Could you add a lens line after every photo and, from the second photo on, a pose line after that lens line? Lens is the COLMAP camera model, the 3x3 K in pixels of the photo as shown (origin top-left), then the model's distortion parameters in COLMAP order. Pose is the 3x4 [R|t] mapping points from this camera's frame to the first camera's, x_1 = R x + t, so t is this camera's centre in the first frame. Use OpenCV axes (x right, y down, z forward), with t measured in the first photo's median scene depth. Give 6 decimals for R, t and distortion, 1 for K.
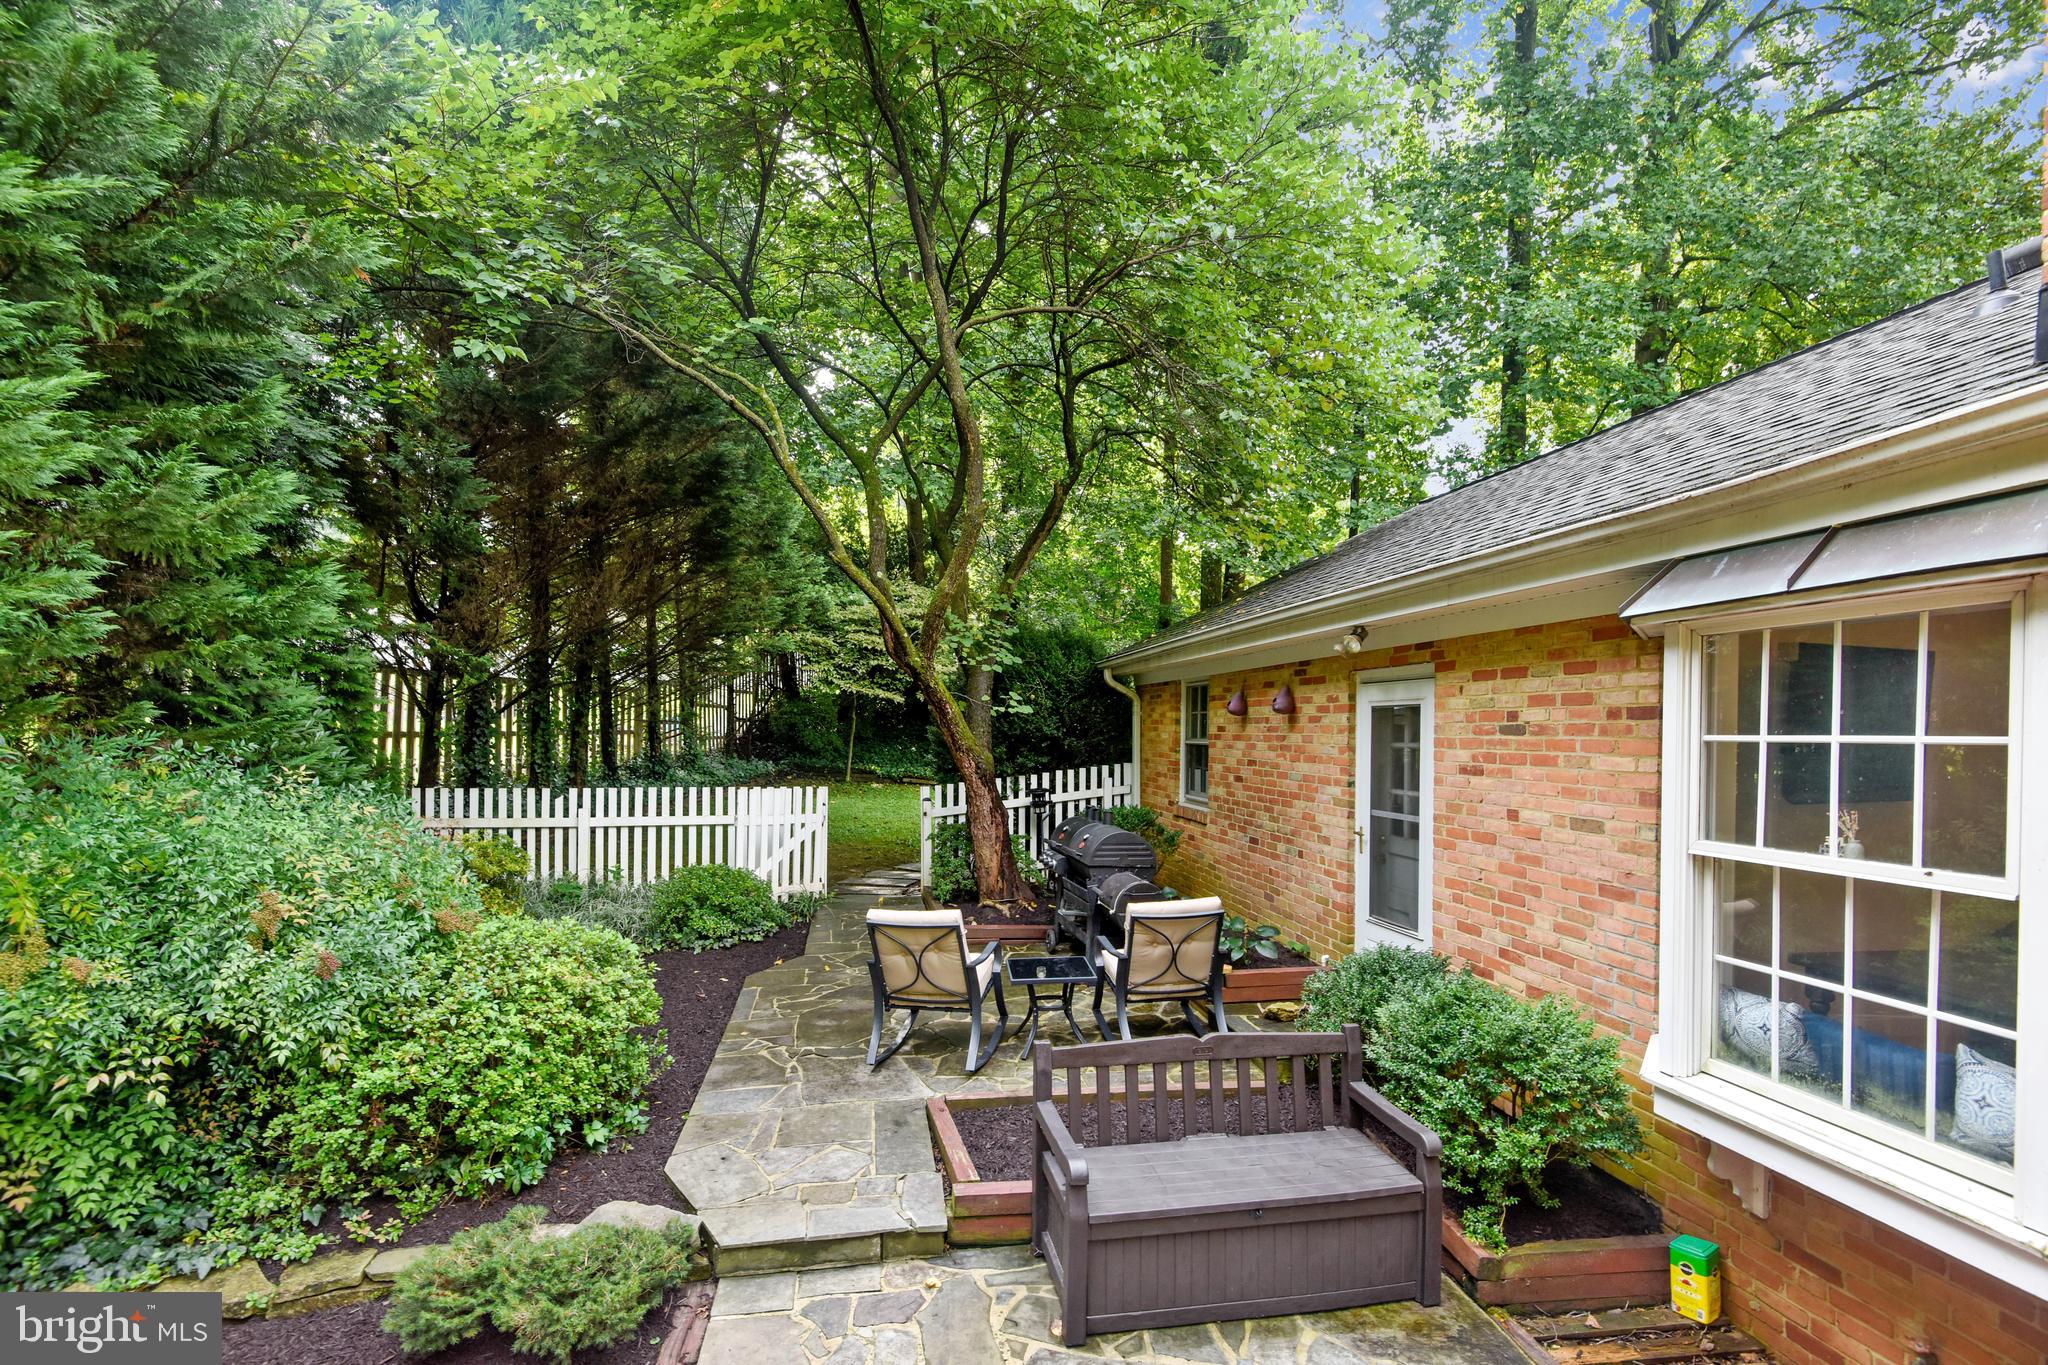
lens RADIAL K [[950.1, 0, 997.5], [0, 950.1, 691.6], [0, 0, 1]] dist [0.036838, -0.025043]
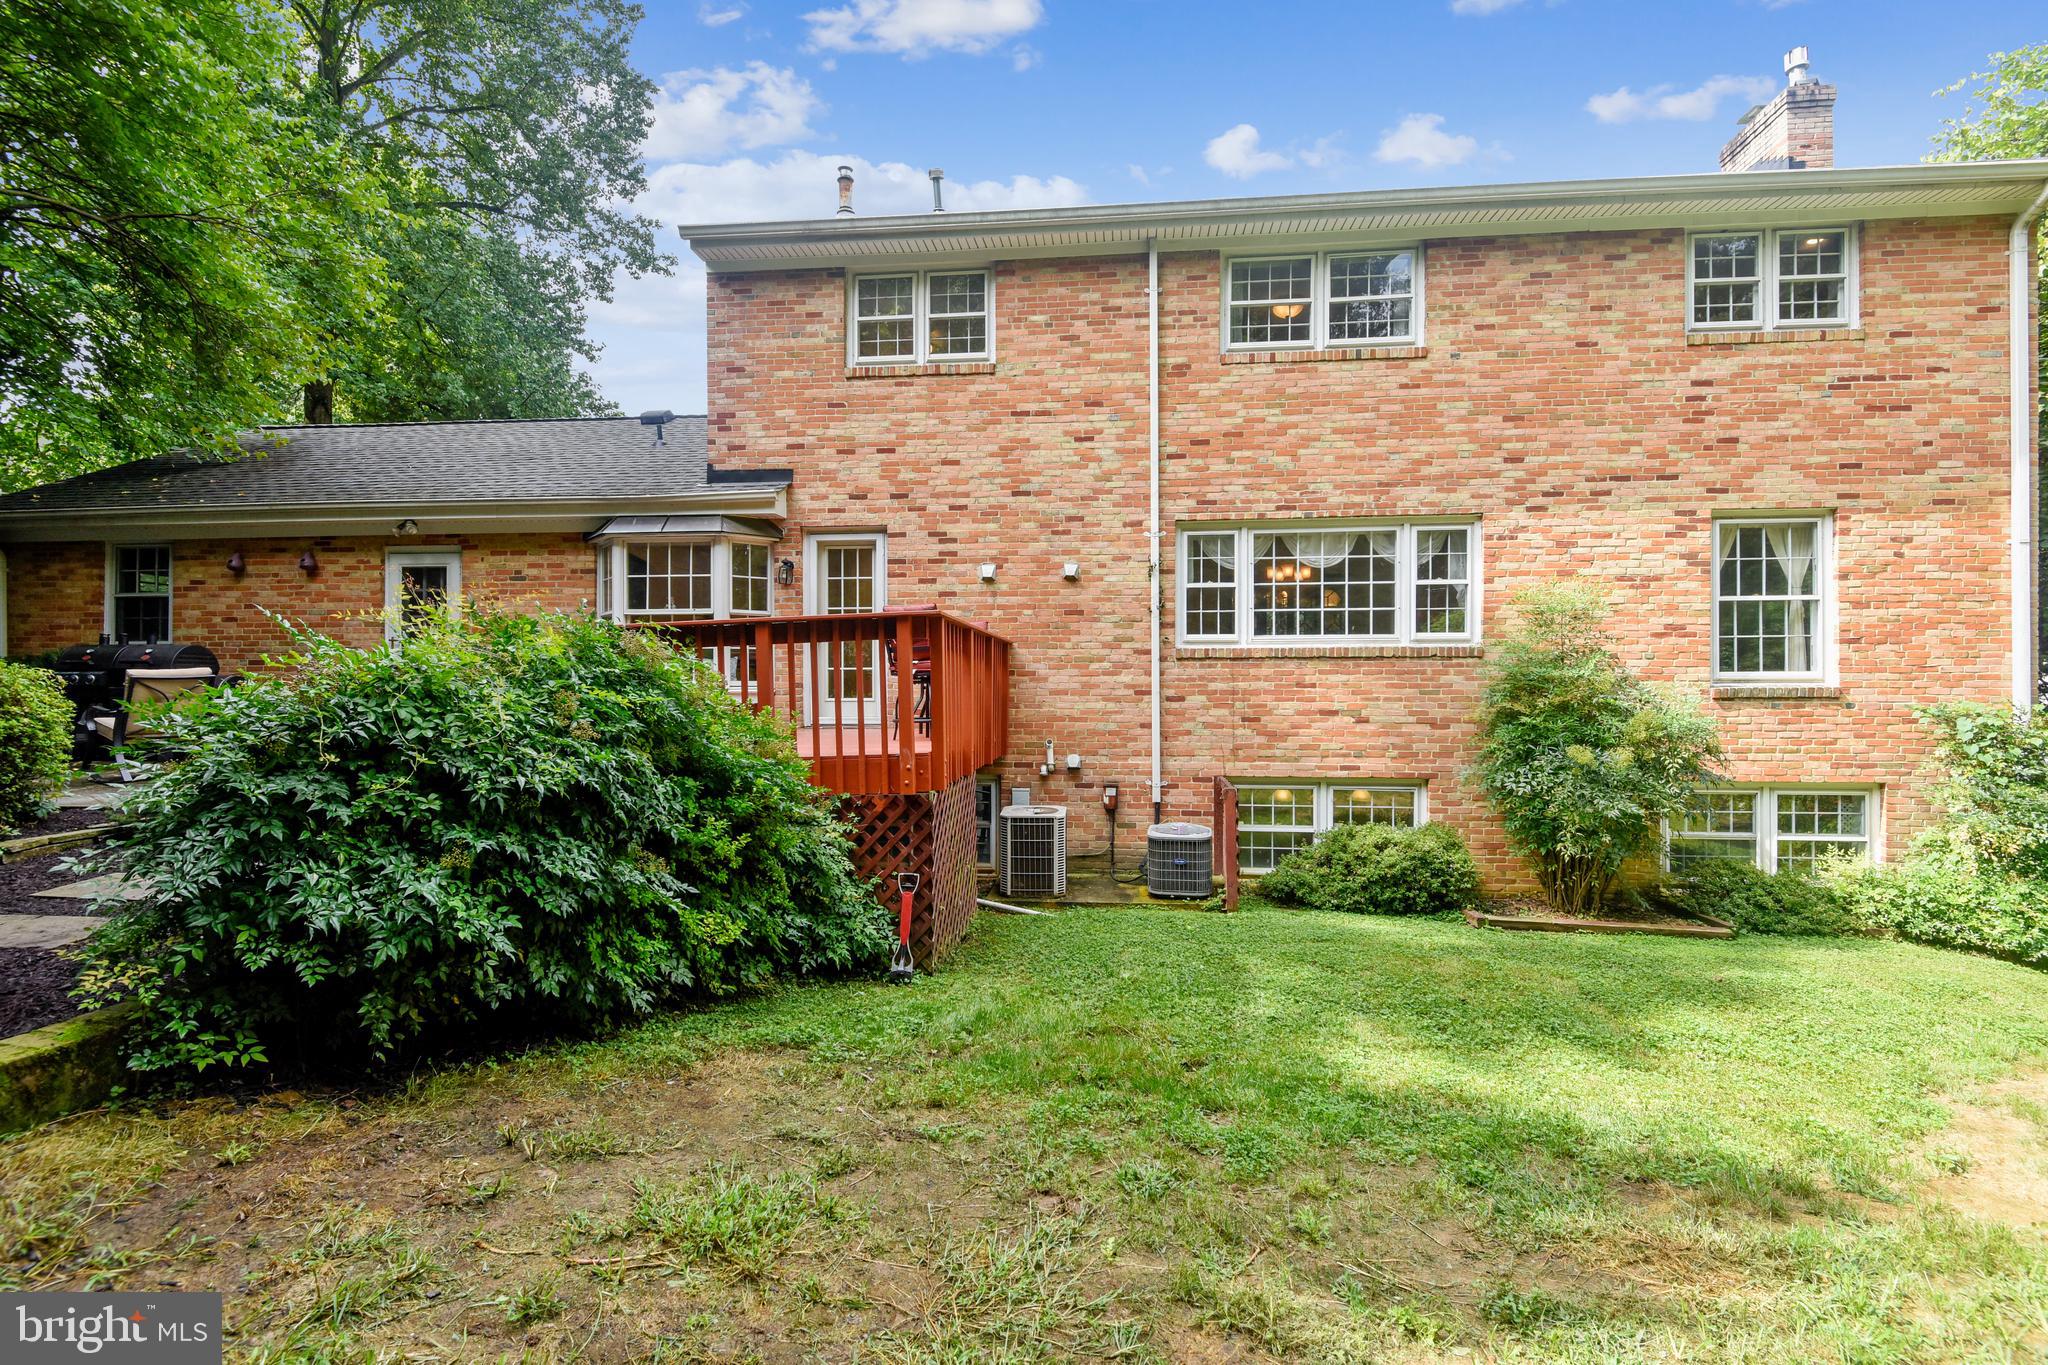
lens RADIAL K [[943.4, 0, 984.4], [0, 943.4, 664.0], [0, 0, 1]] dist [0.022329, -0.018330]
pose [[0.231509, -0.003456, 0.972827, -1.326584], [-0.030740, 0.999468, 0.010866, 0.177970], [-0.972347, -0.032421, 0.231279, -0.554461]]
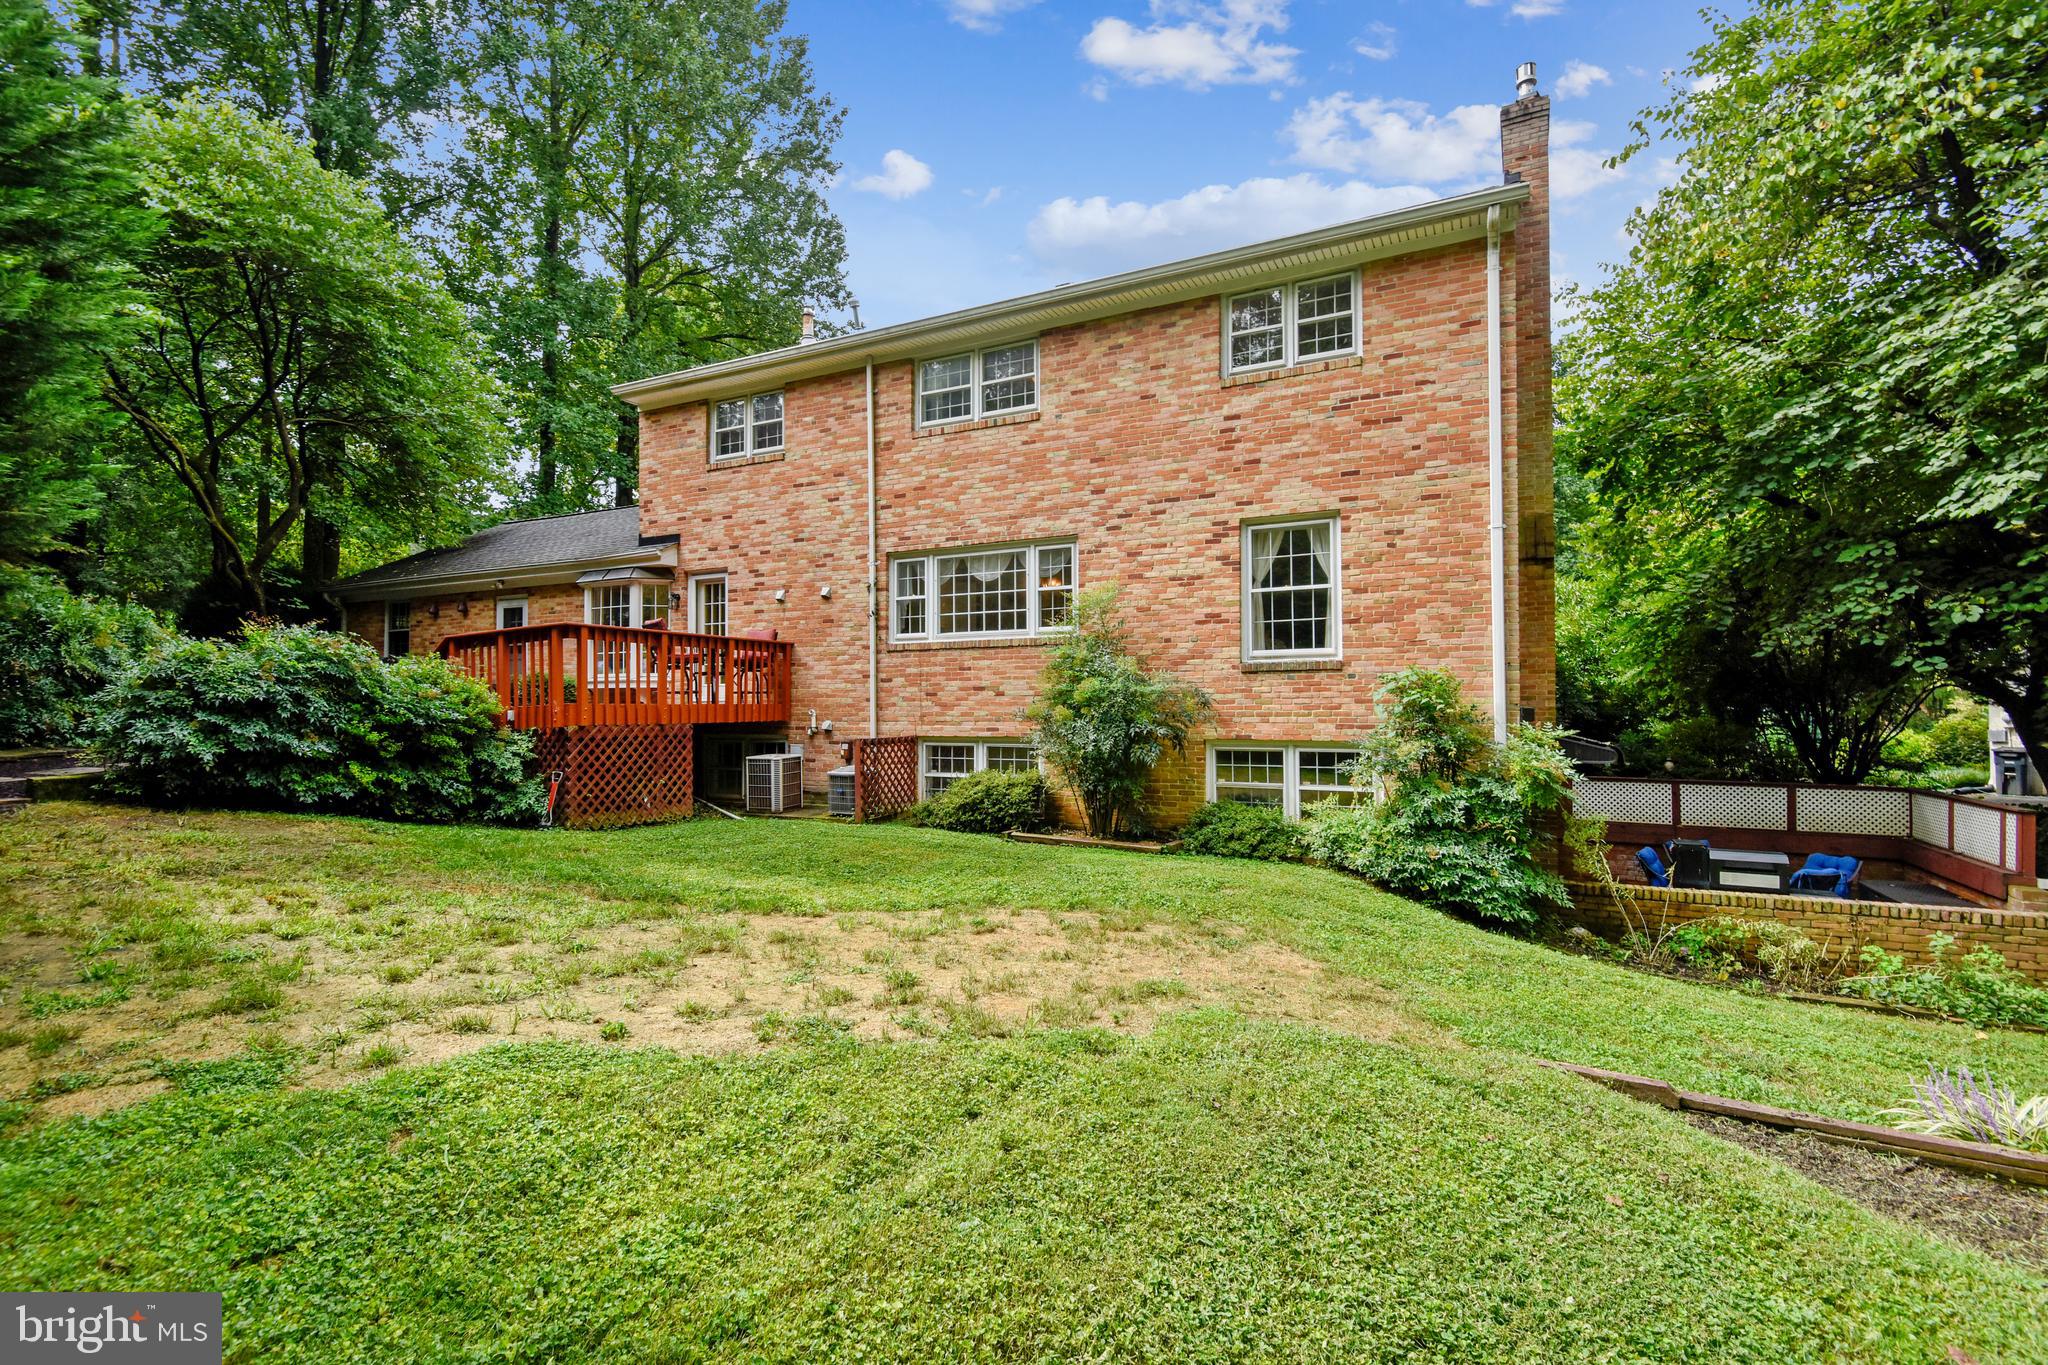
lens RADIAL K [[945.9, 0, 1026.5], [0, 945.9, 658.6], [0, 0, 1]] dist [0.034215, -0.025393]
pose [[0.565332, 0.011528, 0.824783, -1.361428], [-0.011155, 0.999918, -0.006330, 0.209968], [-0.824788, -0.005622, 0.565414, -2.415437]]
